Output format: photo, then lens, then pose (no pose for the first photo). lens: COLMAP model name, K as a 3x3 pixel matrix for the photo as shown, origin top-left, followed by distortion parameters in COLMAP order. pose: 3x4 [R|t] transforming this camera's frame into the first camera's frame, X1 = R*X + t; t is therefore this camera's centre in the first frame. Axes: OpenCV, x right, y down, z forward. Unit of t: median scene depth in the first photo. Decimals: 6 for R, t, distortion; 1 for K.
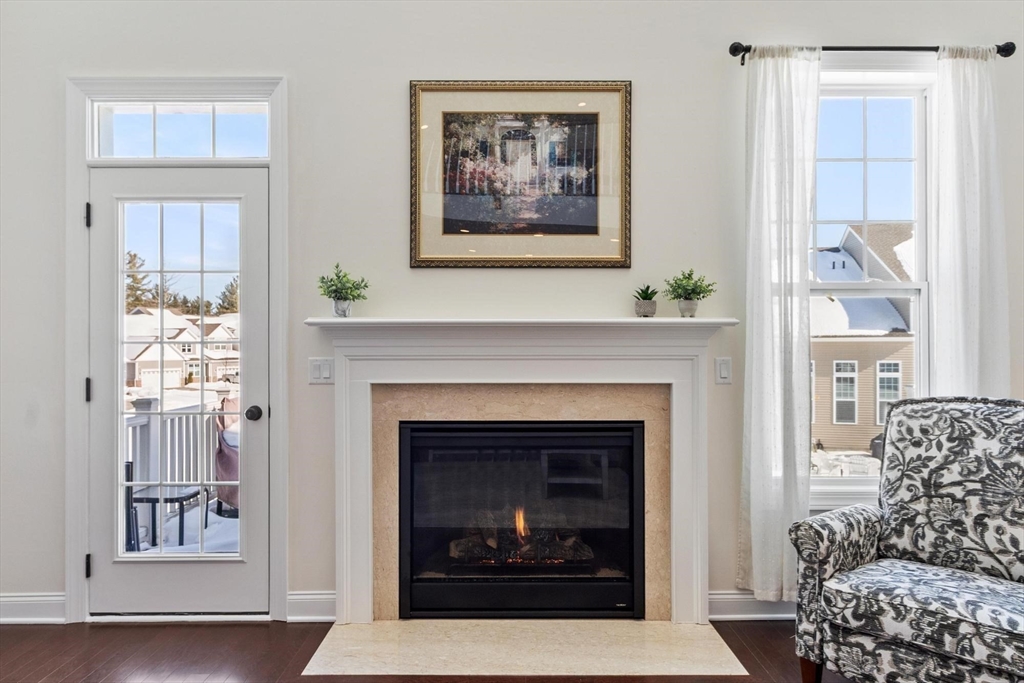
lens RADIAL K [[654.1, 0, 511.5], [0, 654.1, 342.7], [0, 0, 1]] dist [0.002309, -0.001456]
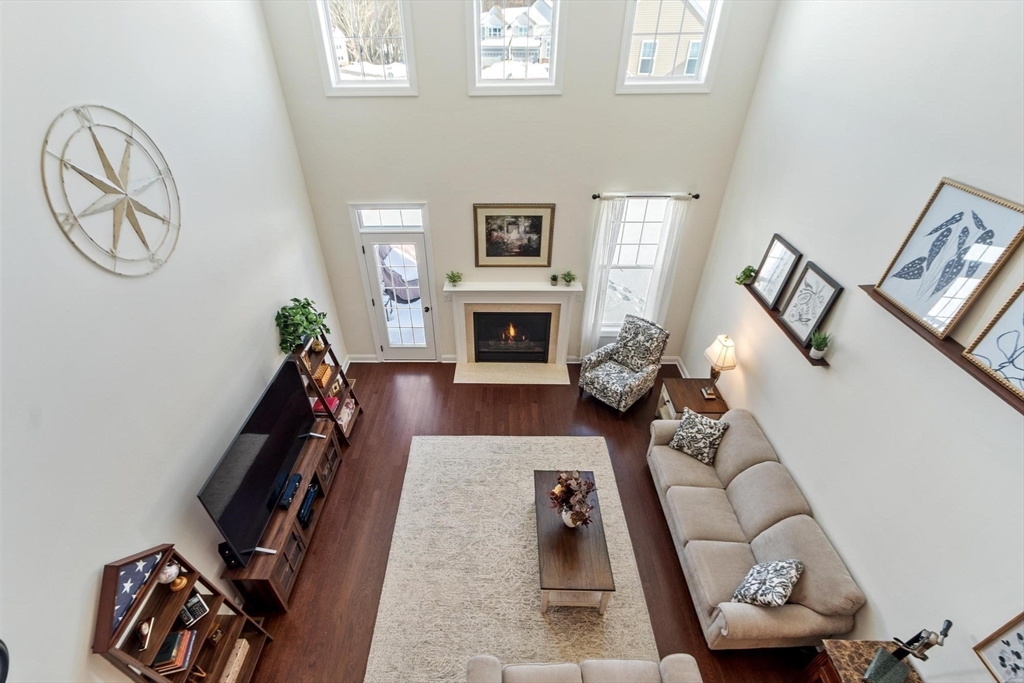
lens RADIAL K [[458.7, 0, 487.2], [0, 458.7, 357.9], [0, 0, 1]] dist [-0.000958, -0.000002]
pose [[0.999298, 0.008829, -0.036415, -0.022738], [0.014734, 0.800956, 0.598542, -1.024922], [0.034452, -0.598658, 0.800263, -0.897381]]
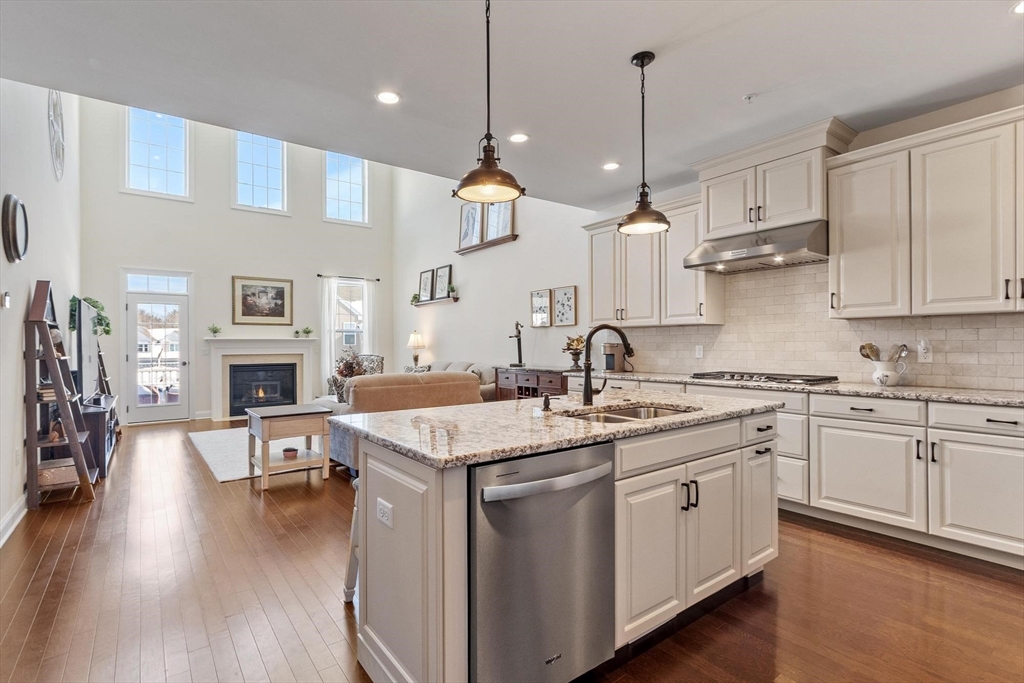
lens RADIAL K [[483.0, 0, 484.3], [0, 483.0, 344.0], [0, 0, 1]] dist [0.000556, 0.000155]
pose [[0.820402, -0.003912, 0.571773, -0.563473], [0.003601, 0.999992, 0.001675, -0.000063], [-0.571775, 0.000684, 0.820410, -2.163393]]
